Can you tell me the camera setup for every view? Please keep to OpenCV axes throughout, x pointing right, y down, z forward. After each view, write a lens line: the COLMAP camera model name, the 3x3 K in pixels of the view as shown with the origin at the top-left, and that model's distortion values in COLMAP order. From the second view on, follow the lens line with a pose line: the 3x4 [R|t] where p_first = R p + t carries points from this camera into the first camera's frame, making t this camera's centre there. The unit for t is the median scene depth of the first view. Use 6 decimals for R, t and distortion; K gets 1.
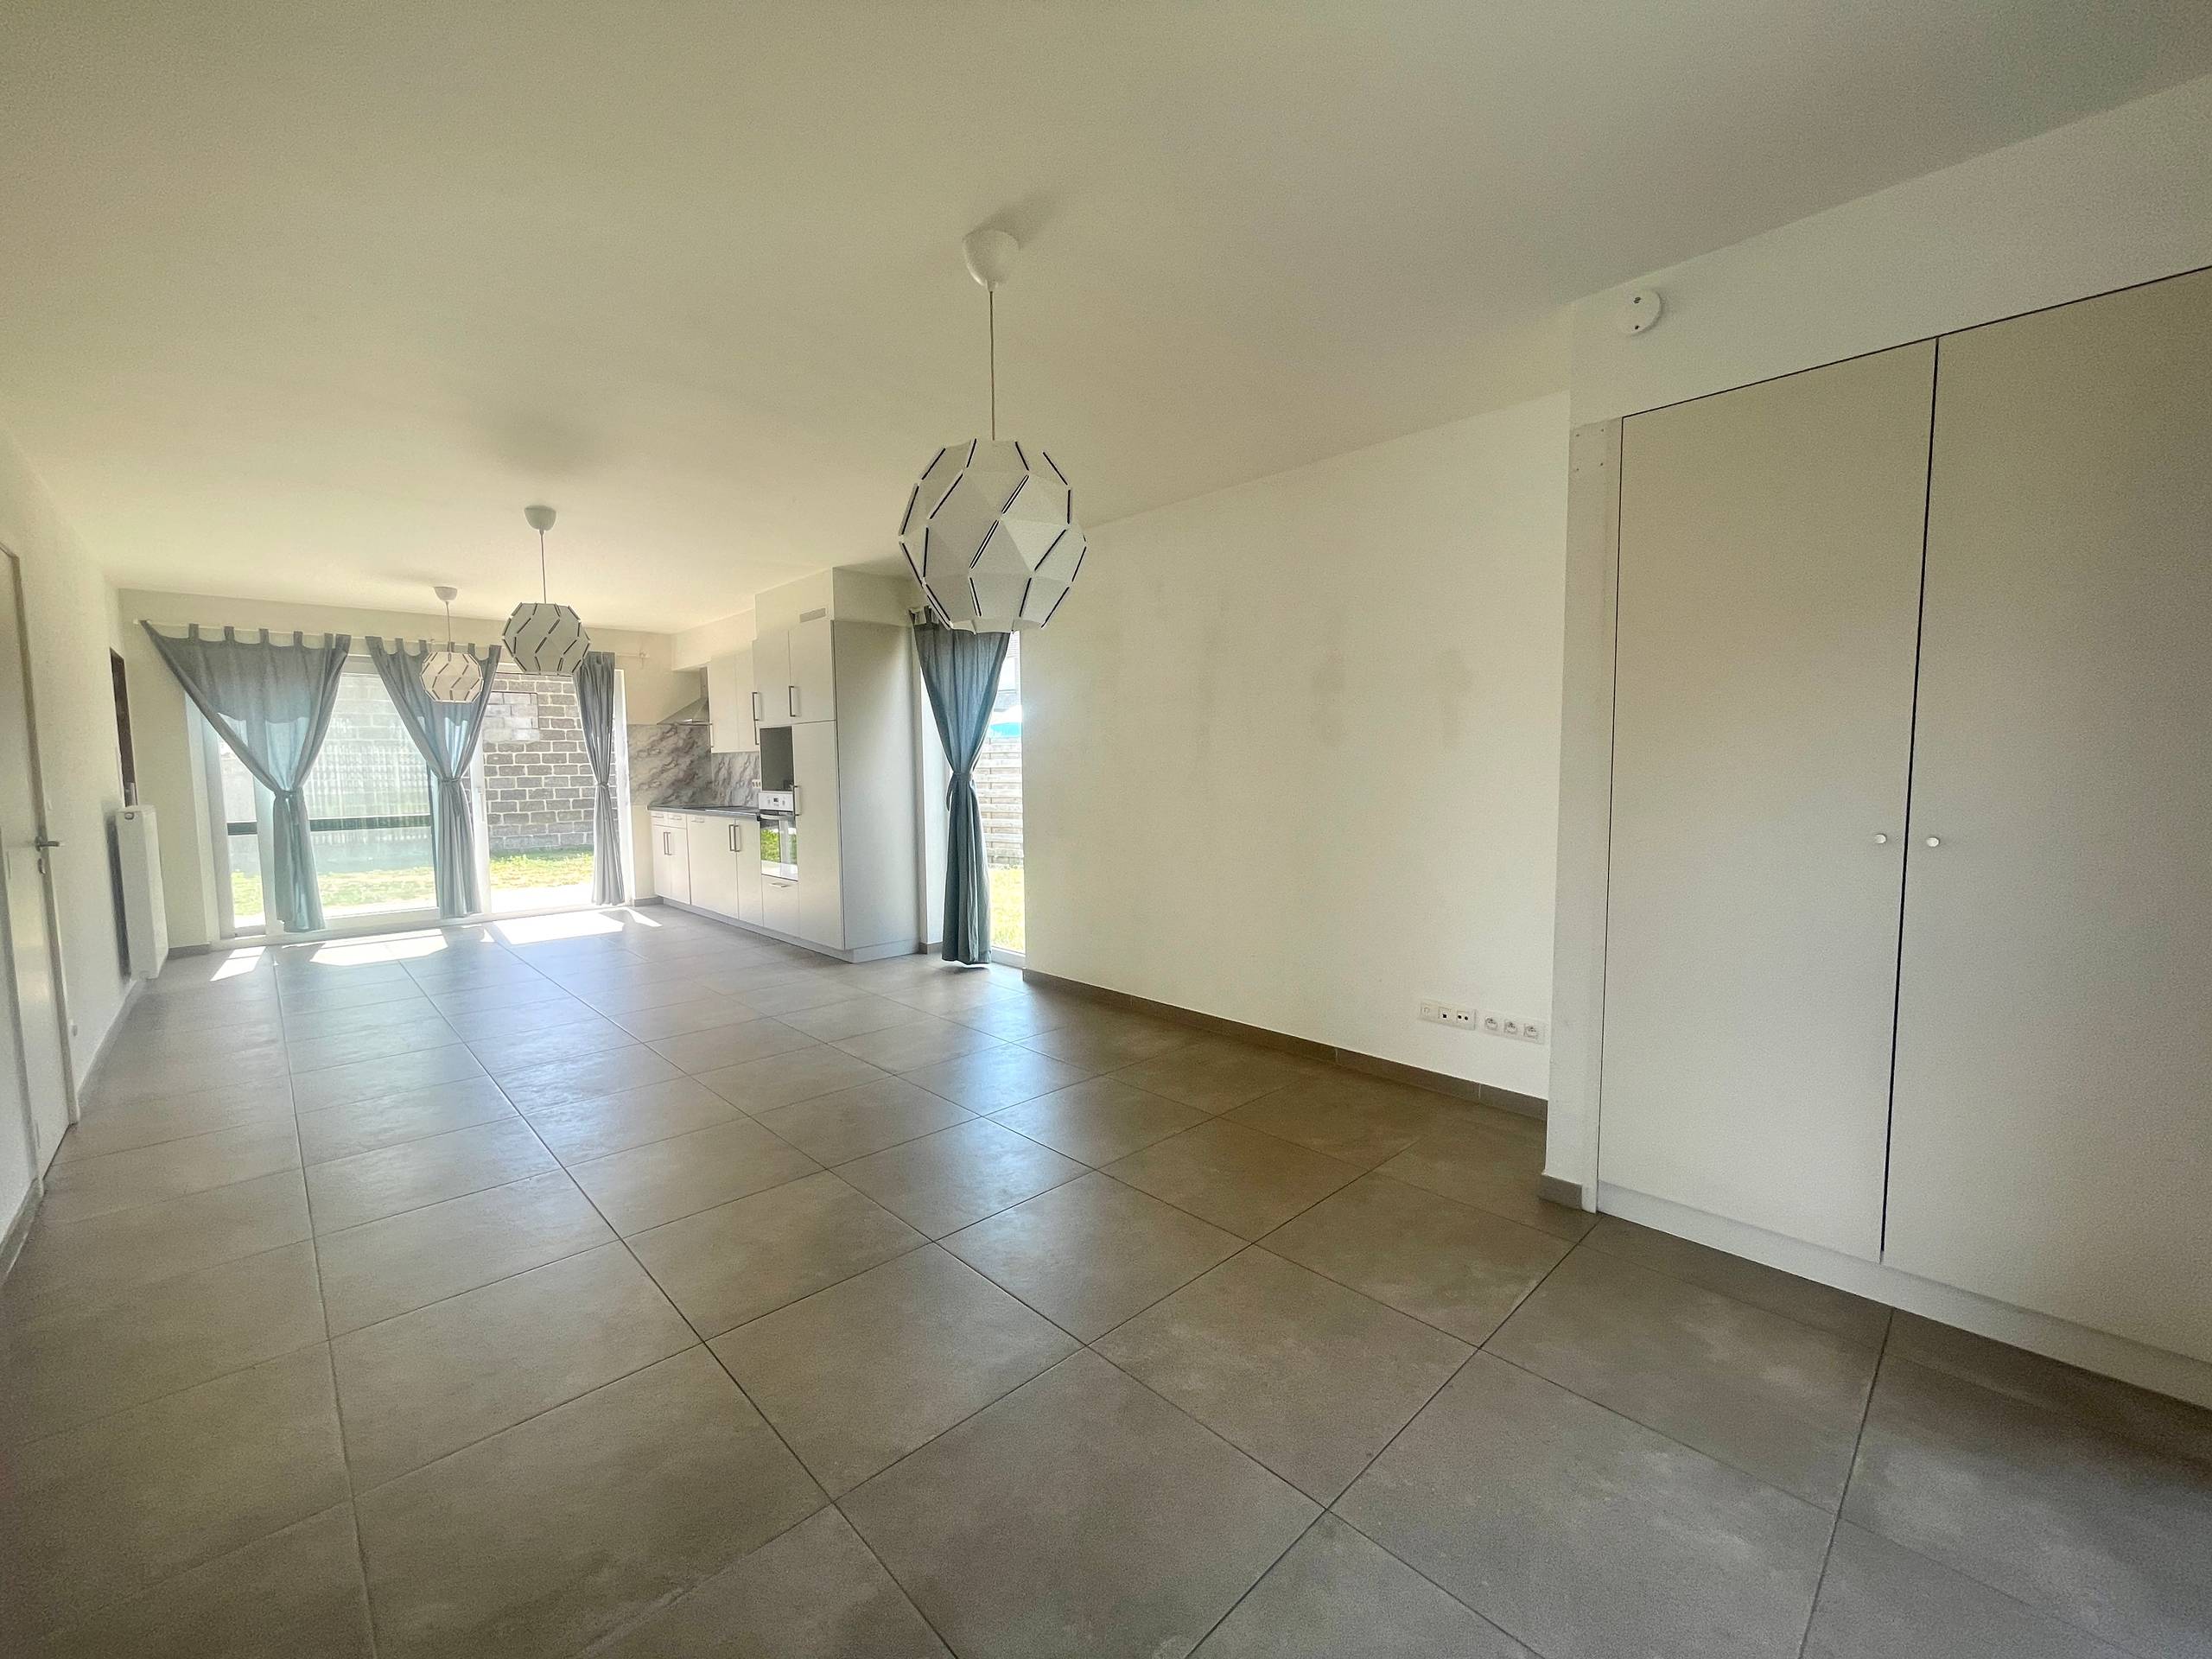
lens RADIAL K [[897.0, 0, 1091.9], [0, 897.0, 848.0], [0, 0, 1]] dist [0.000051, 0.000859]
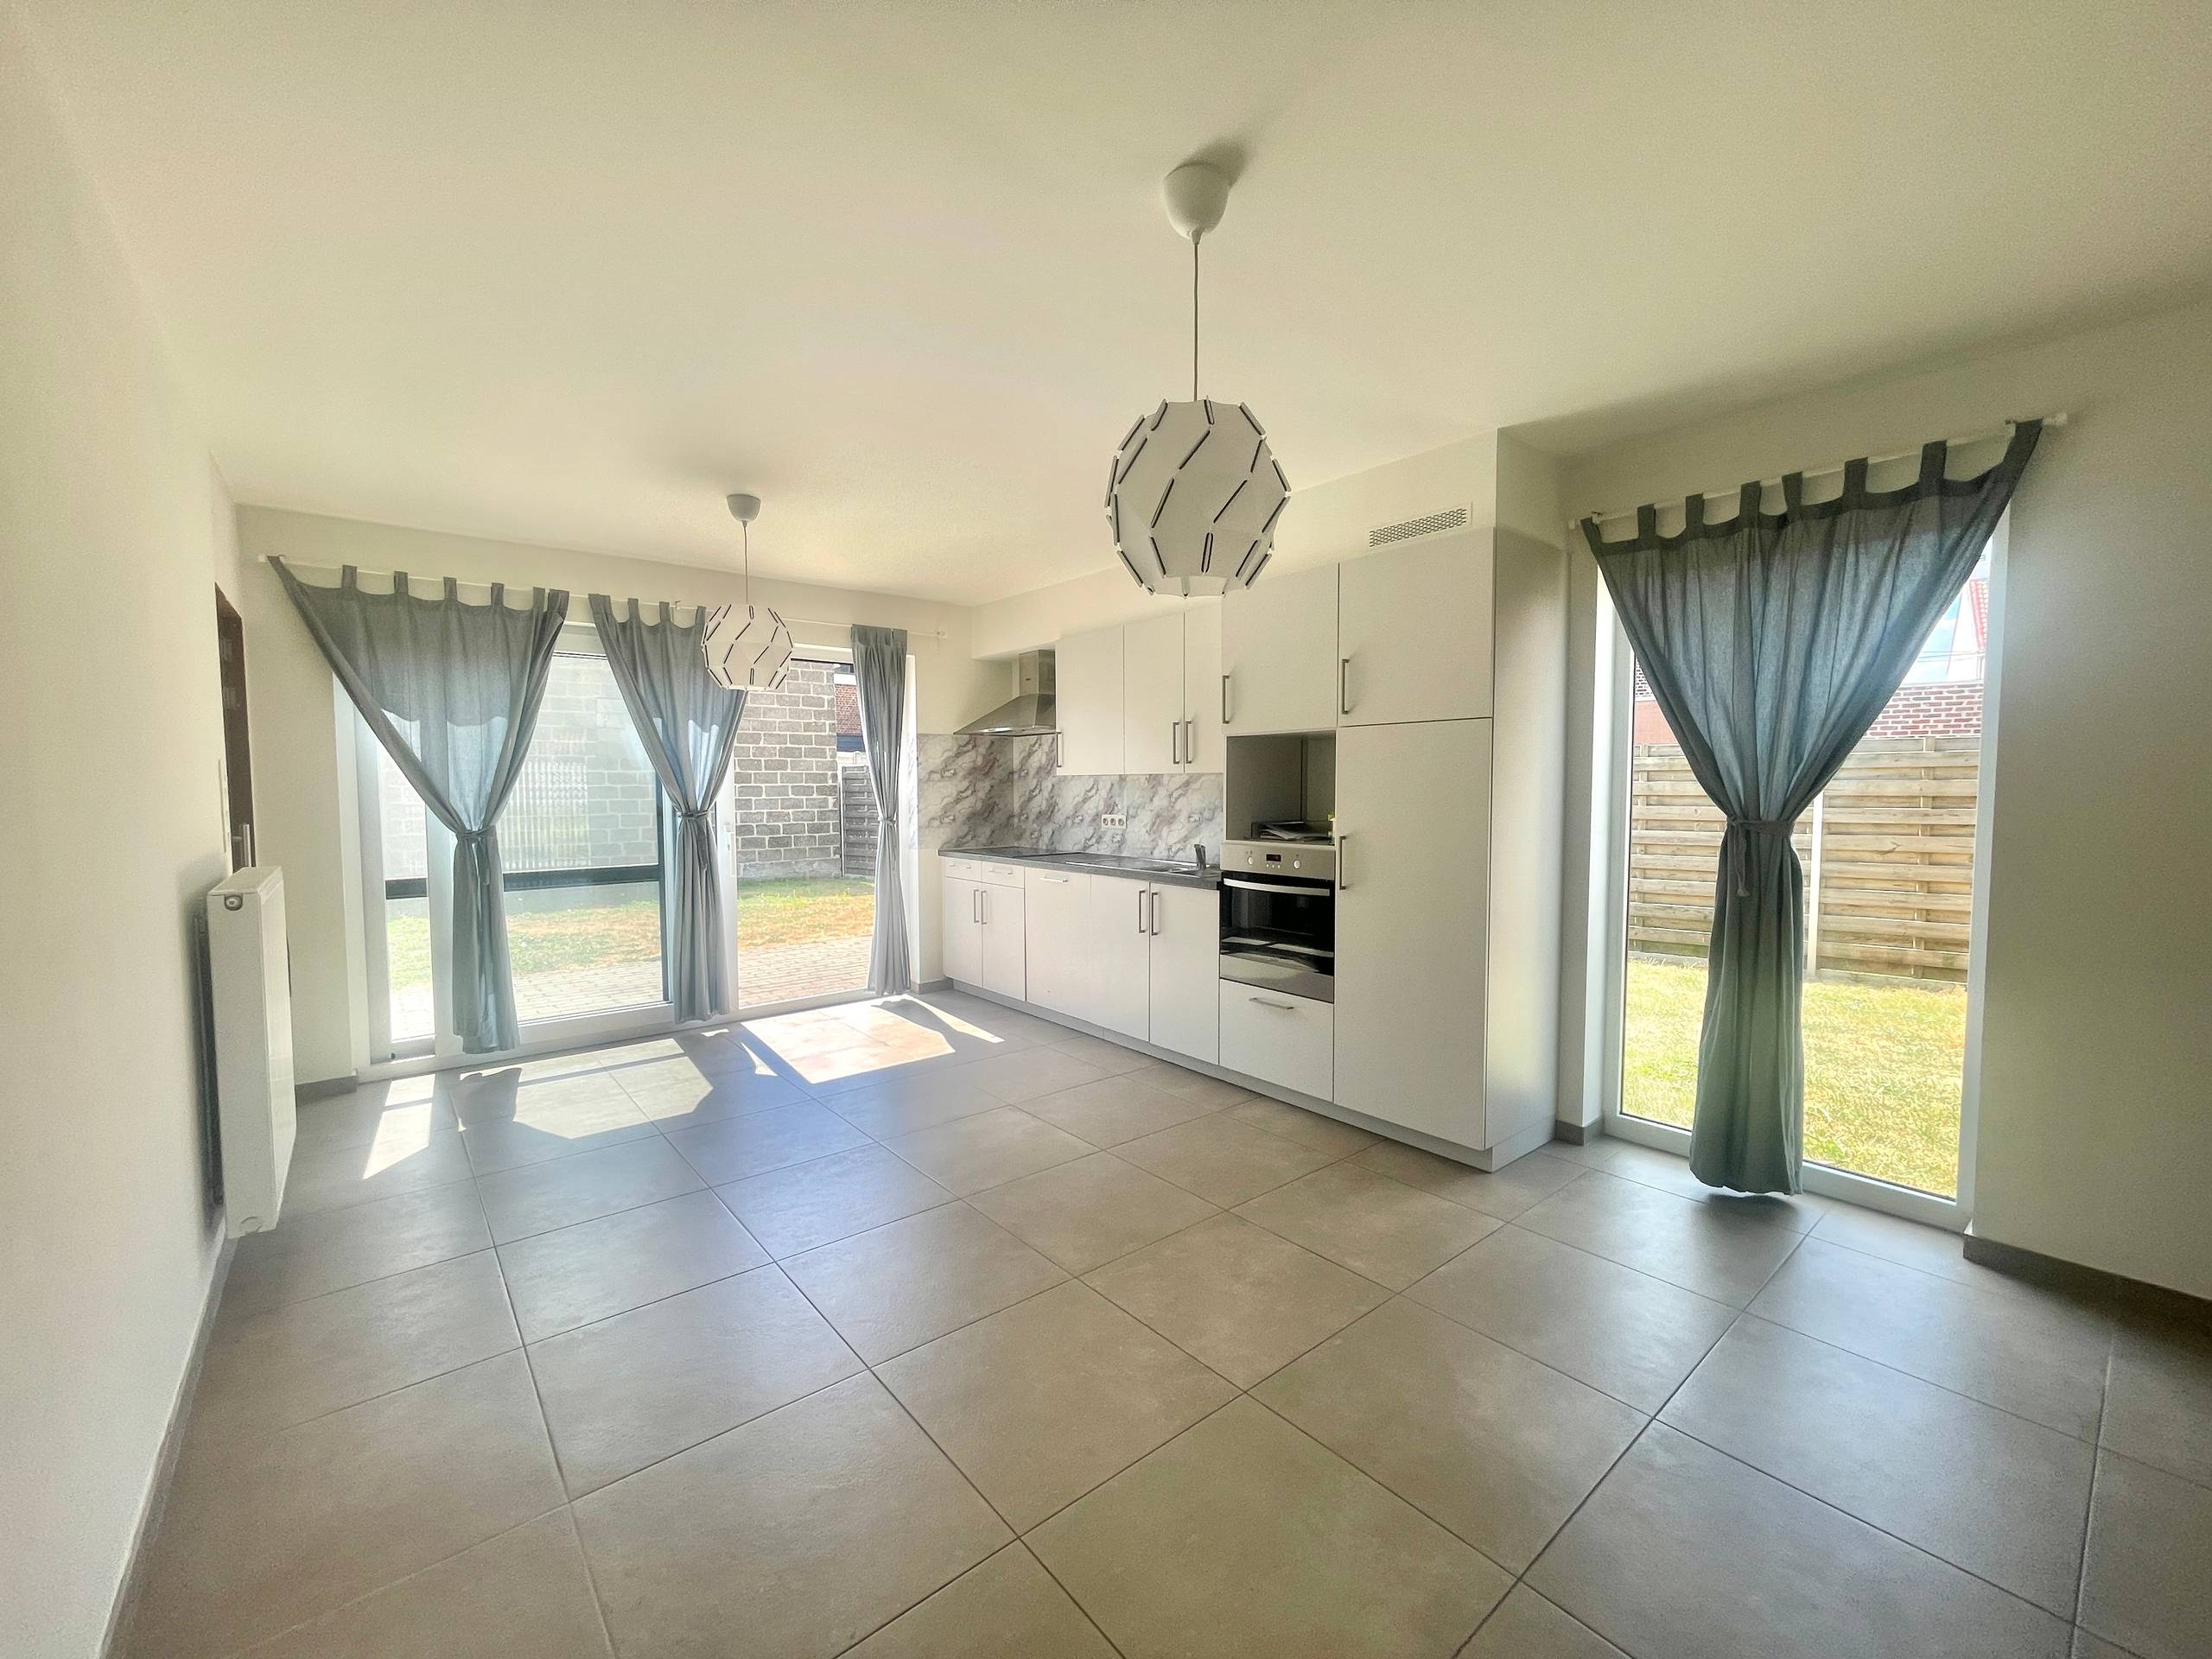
lens RADIAL K [[897.0, 0, 1091.7], [0, 897.0, 849.3], [0, 0, 1]] dist [0.000051, 0.000859]
pose [[0.997343, 0.012663, -0.071740, -0.411226], [-0.014104, 0.999708, -0.019612, -0.044434], [0.071471, 0.020572, 0.997231, 0.393140]]
